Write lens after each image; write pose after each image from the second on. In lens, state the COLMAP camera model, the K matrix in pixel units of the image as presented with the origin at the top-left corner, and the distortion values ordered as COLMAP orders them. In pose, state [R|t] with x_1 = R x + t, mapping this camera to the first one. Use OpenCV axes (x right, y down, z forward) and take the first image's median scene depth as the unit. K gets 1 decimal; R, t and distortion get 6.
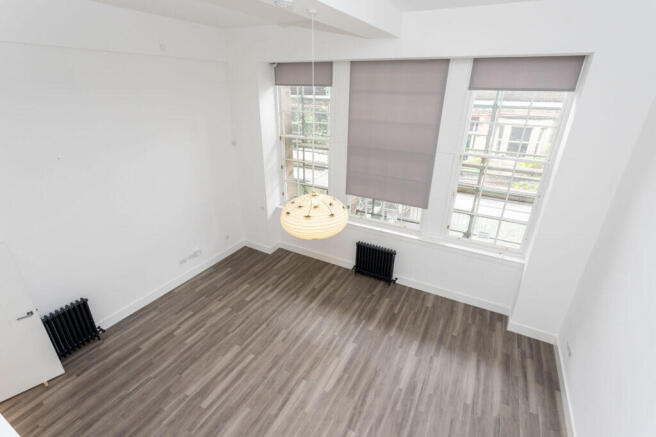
lens RADIAL K [[304.2, 0, 327.1], [0, 304.2, 202.6], [0, 0, 1]] dist [-0.000451, 0.000018]
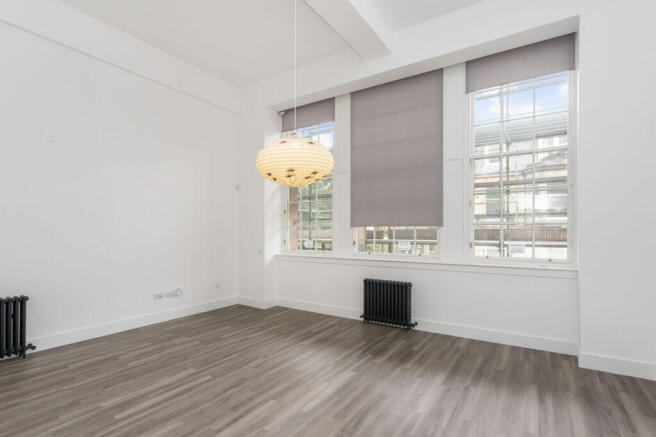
lens RADIAL K [[315.7, 0, 328.0], [0, 315.7, 218.5], [0, 0, 1]] dist [0.001780, 0.000093]
pose [[0.996734, -0.011742, -0.079893, 0.085772], [-0.020598, 0.919670, -0.392151, 0.389801], [0.078080, 0.392516, 0.916425, 0.166461]]
